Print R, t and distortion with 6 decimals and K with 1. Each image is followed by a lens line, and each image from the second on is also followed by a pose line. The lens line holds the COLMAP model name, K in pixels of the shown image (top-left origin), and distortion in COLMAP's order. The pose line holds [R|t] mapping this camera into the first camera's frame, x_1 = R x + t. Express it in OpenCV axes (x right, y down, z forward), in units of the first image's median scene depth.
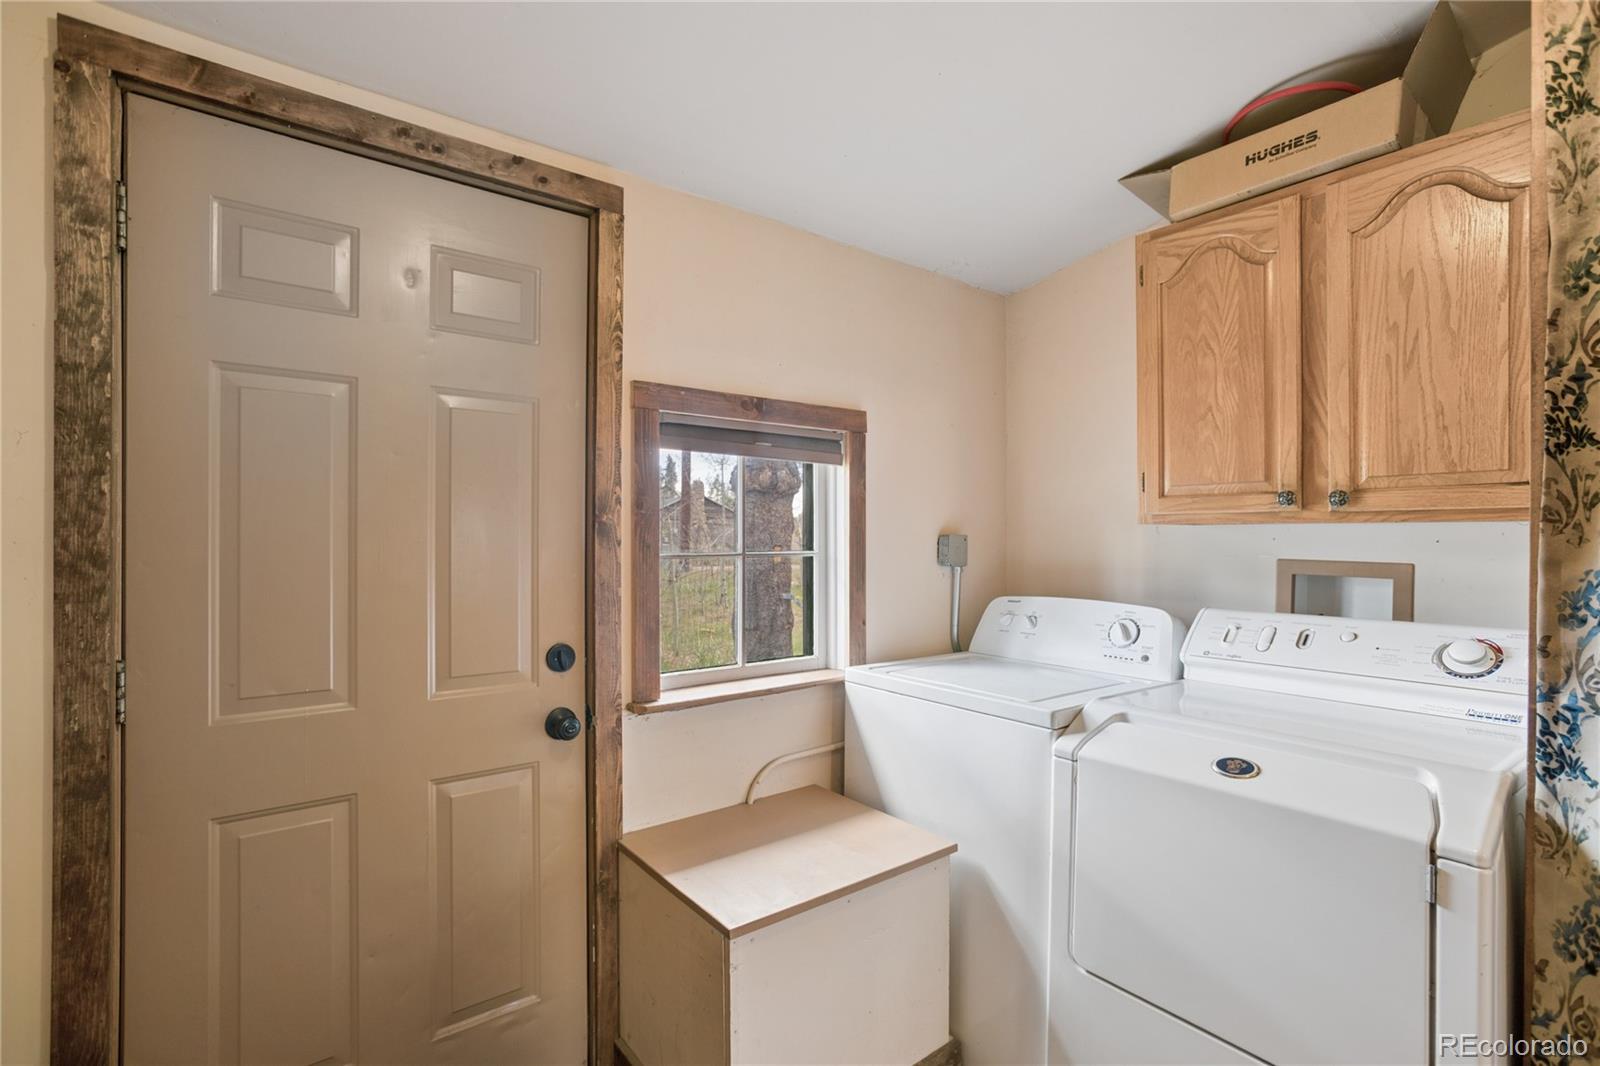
lens RADIAL K [[746.8, 0, 805.9], [0, 746.8, 544.2], [0, 0, 1]] dist [-0.055360, 0.031715]
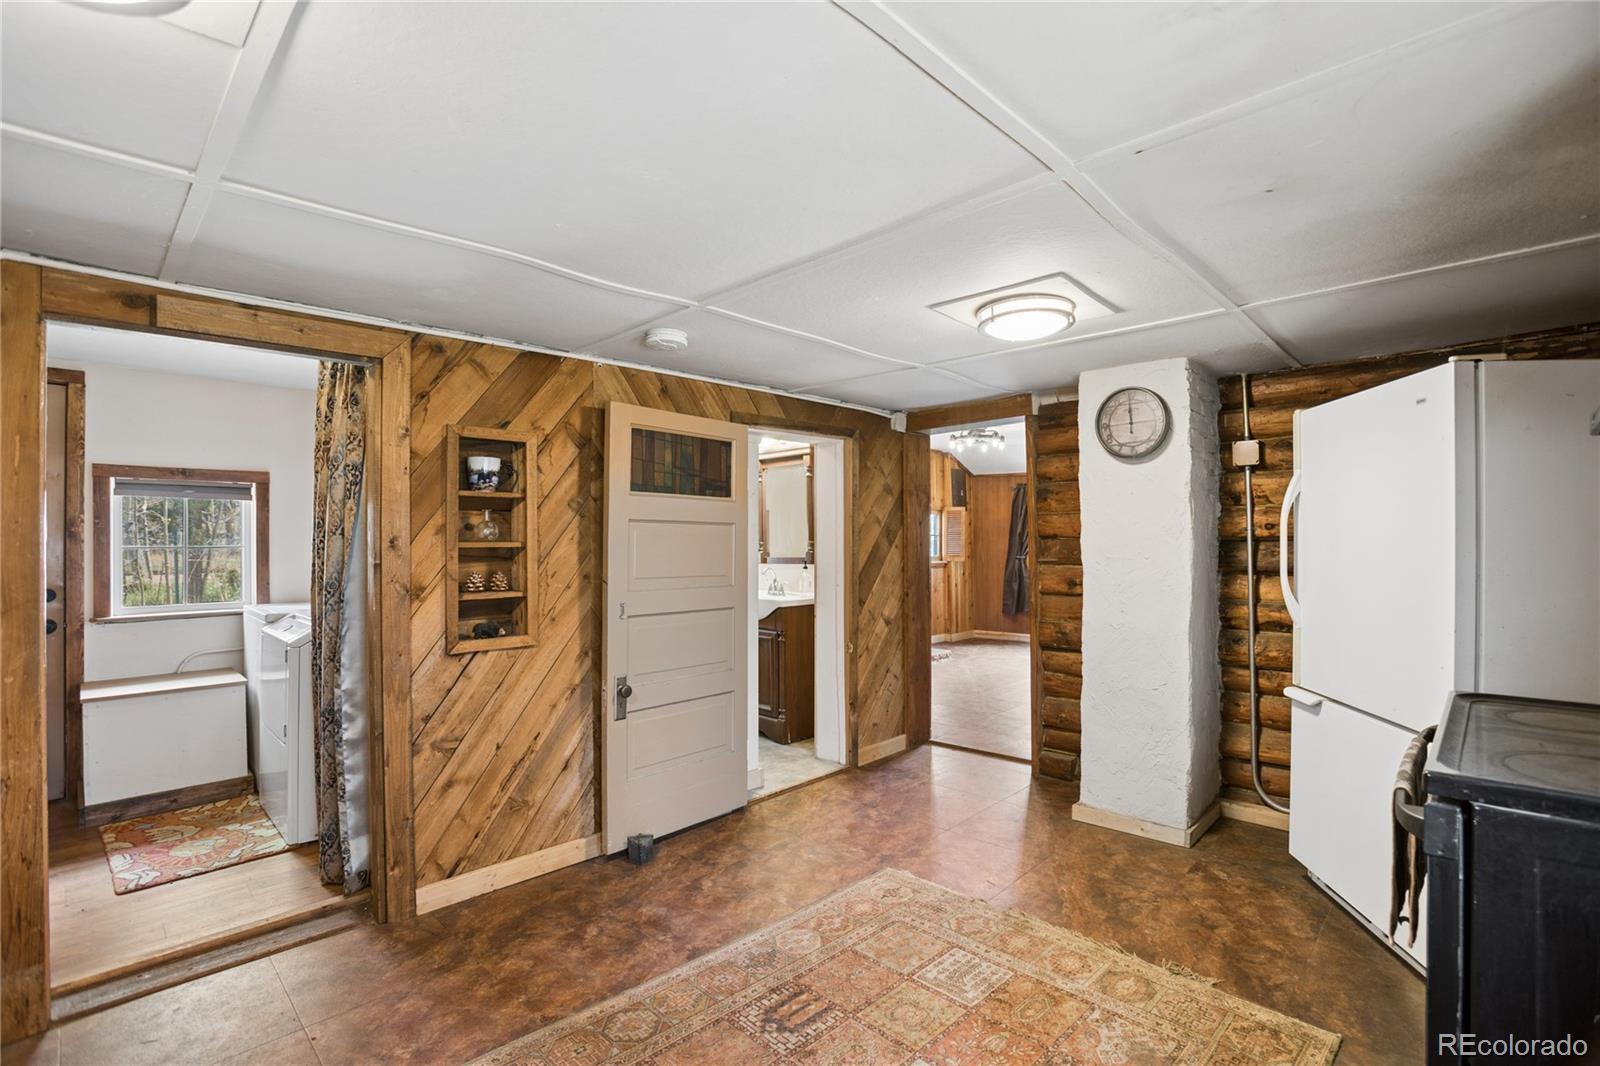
lens RADIAL K [[745.9, 0, 803.8], [0, 745.9, 537.4], [0, 0, 1]] dist [-0.077857, 0.031118]
pose [[0.990041, -0.001122, 0.140778, 1.485455], [0.002898, 0.999919, -0.012410, 0.018821], [-0.140752, 0.012694, 0.989963, -1.275966]]
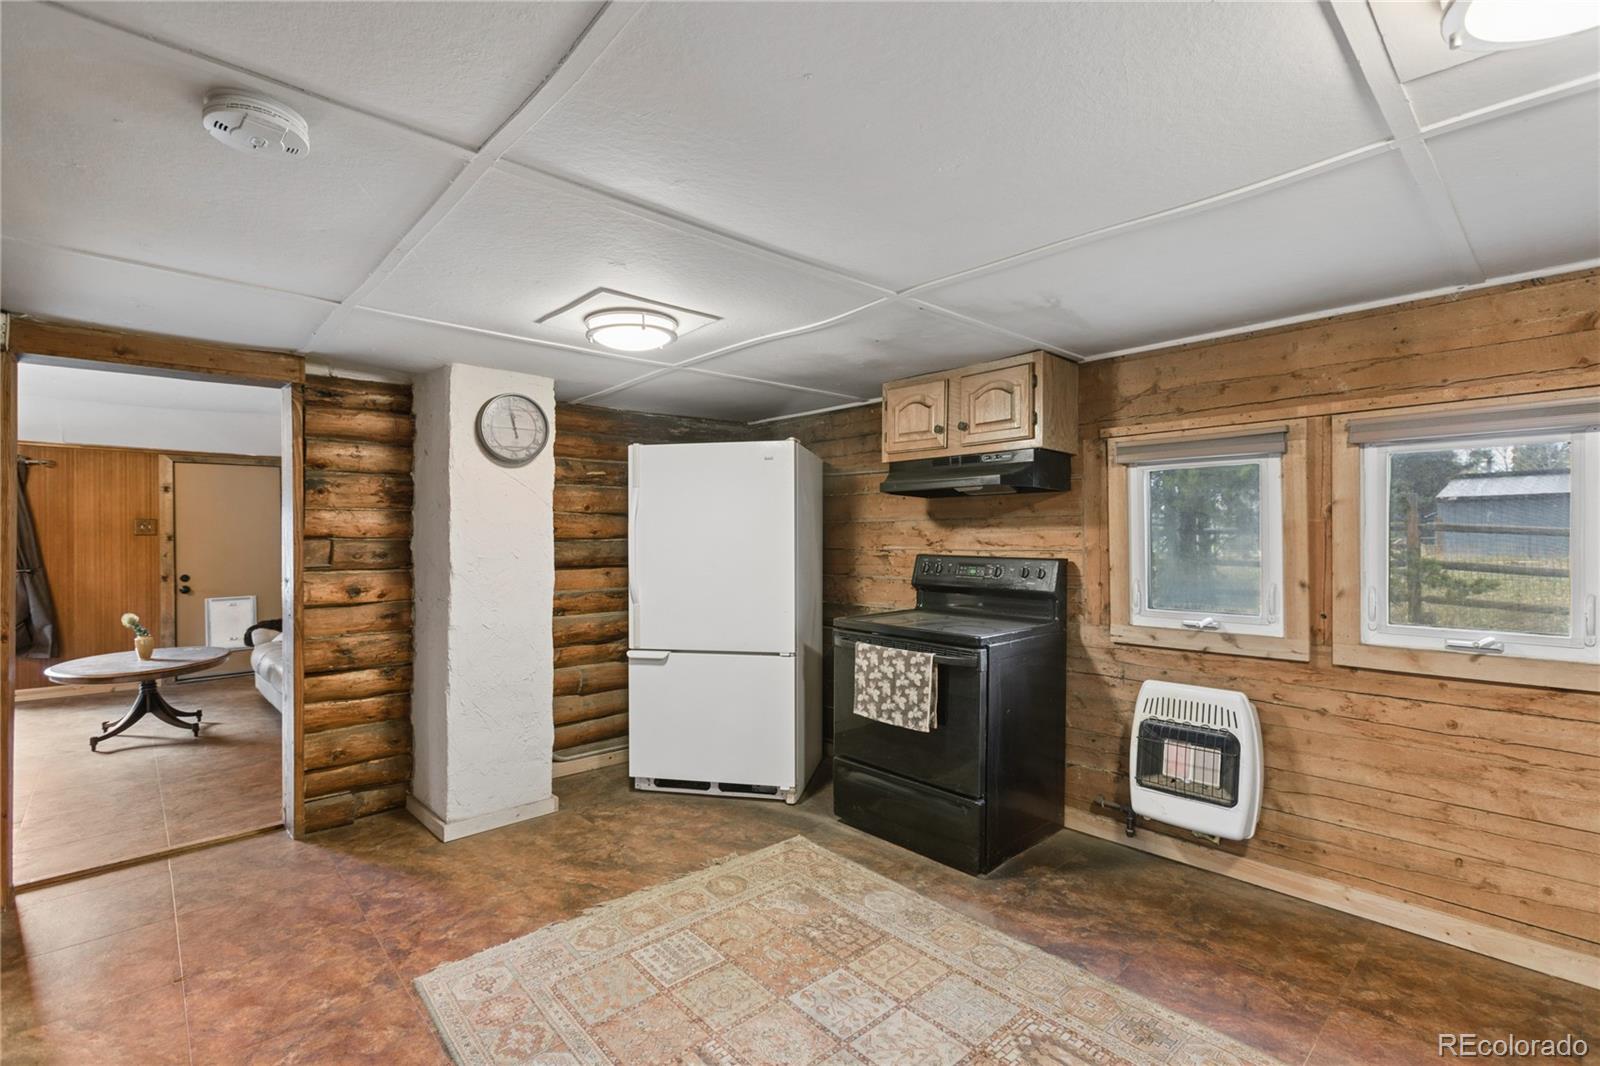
lens RADIAL K [[725.9, 0, 806.0], [0, 725.9, 545.6], [0, 0, 1]] dist [-0.013138, 0.015715]
pose [[-0.092262, -0.005507, 0.995720, 0.645206], [0.013169, 0.999890, 0.006750, 0.015743], [-0.995648, 0.013736, -0.092179, -0.215143]]
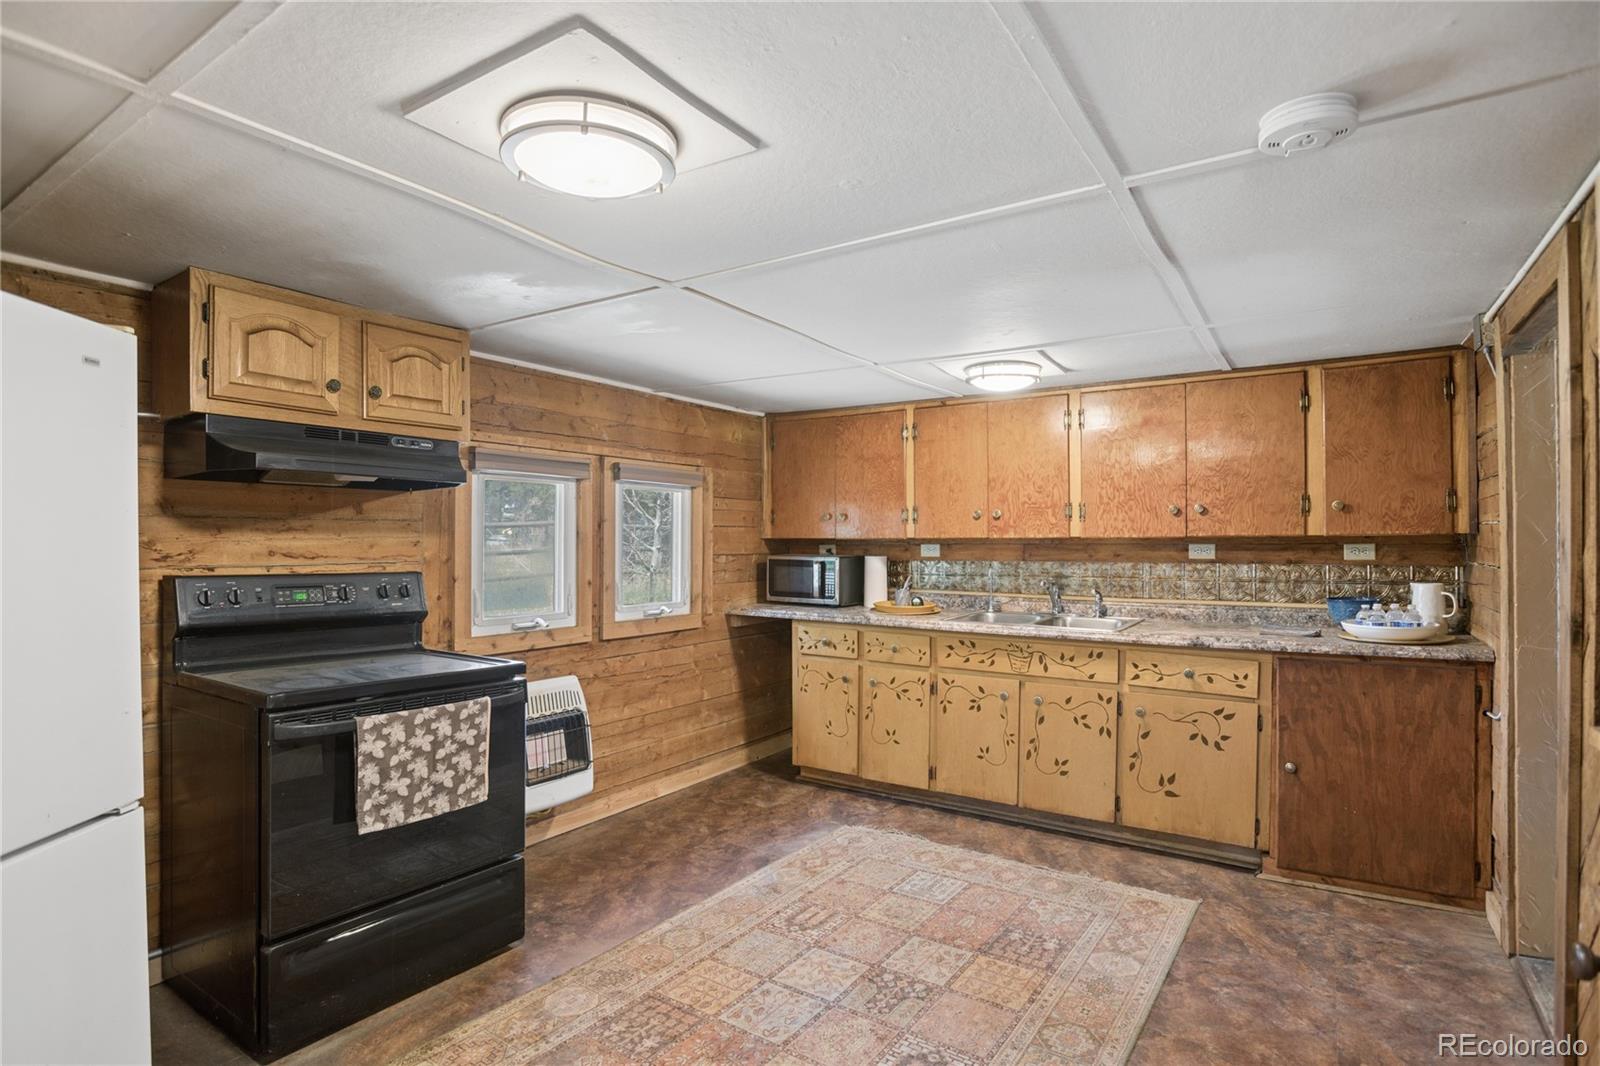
lens RADIAL K [[814.5, 0, 808.7], [0, 814.5, 548.4], [0, 0, 1]] dist [-0.079946, 0.042014]
pose [[-0.943888, 0.006192, -0.330207, 2.128194], [0.000981, 0.999872, 0.015947, -0.005483], [0.330264, 0.014728, -0.943774, 0.820982]]
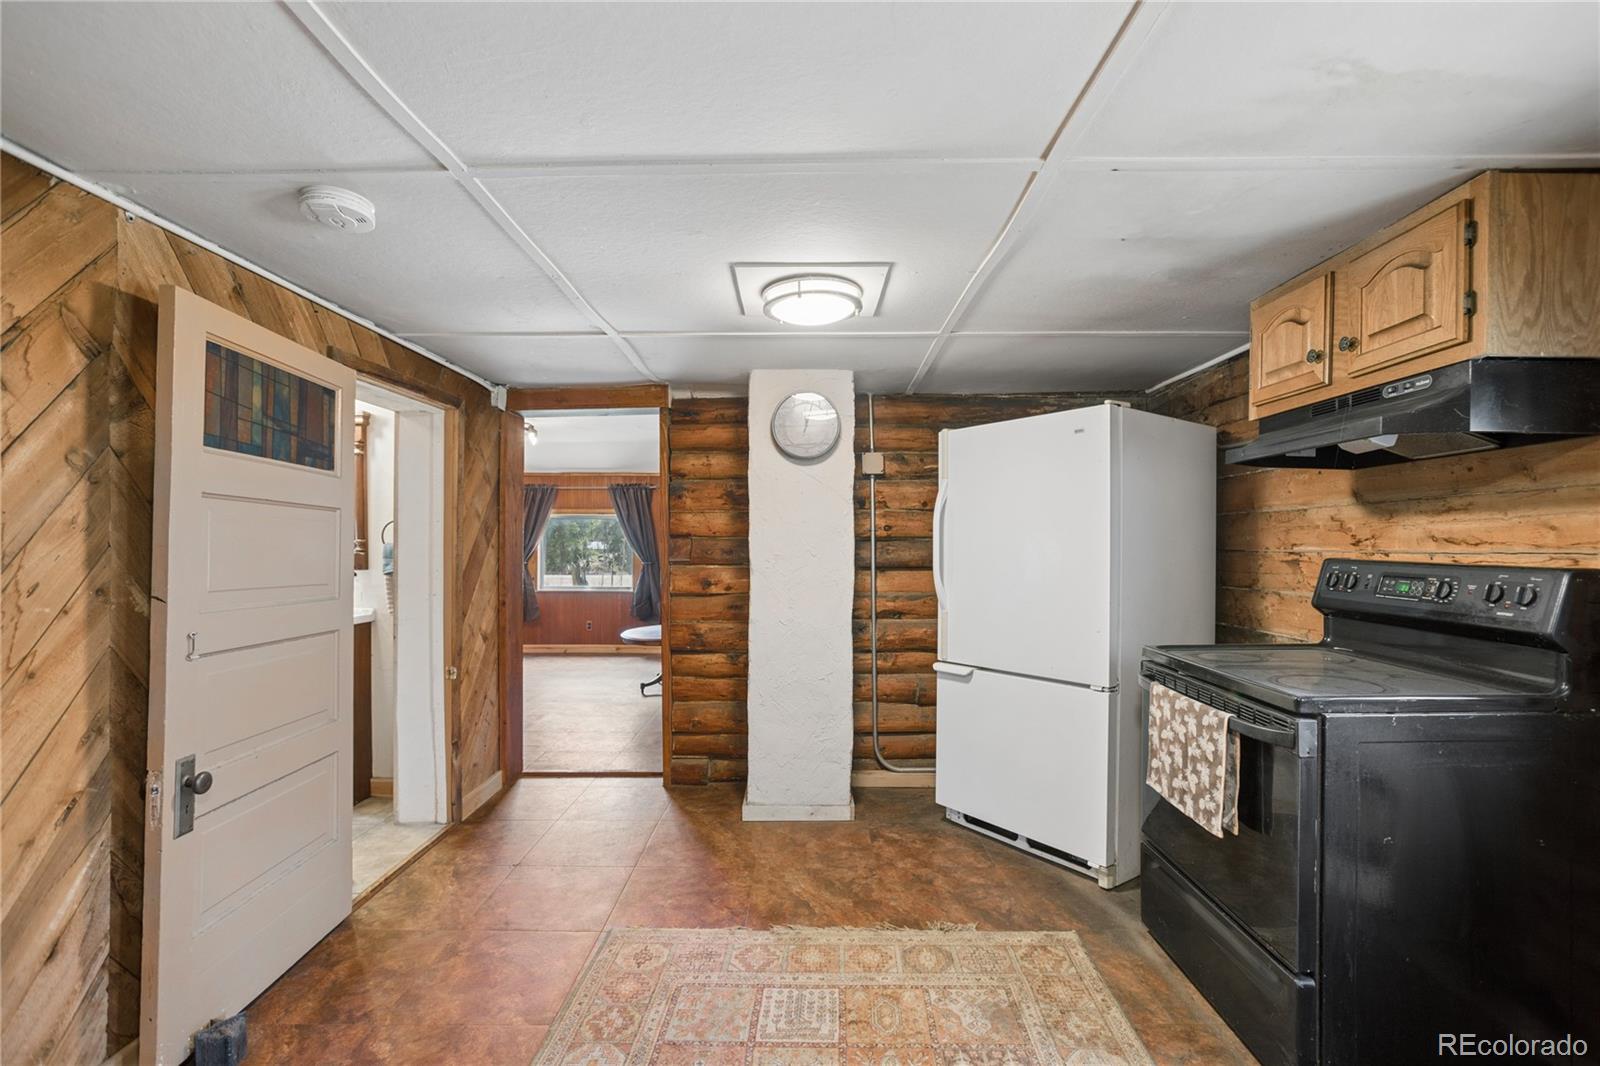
lens RADIAL K [[746.8, 0, 805.9], [0, 746.8, 544.2], [0, 0, 1]] dist [-0.055360, 0.031715]
pose [[0.615968, 0.005309, 0.787753, 1.048732], [0.005933, 0.999918, -0.011377, 0.042294], [-0.787749, 0.011681, 0.615886, -0.797956]]
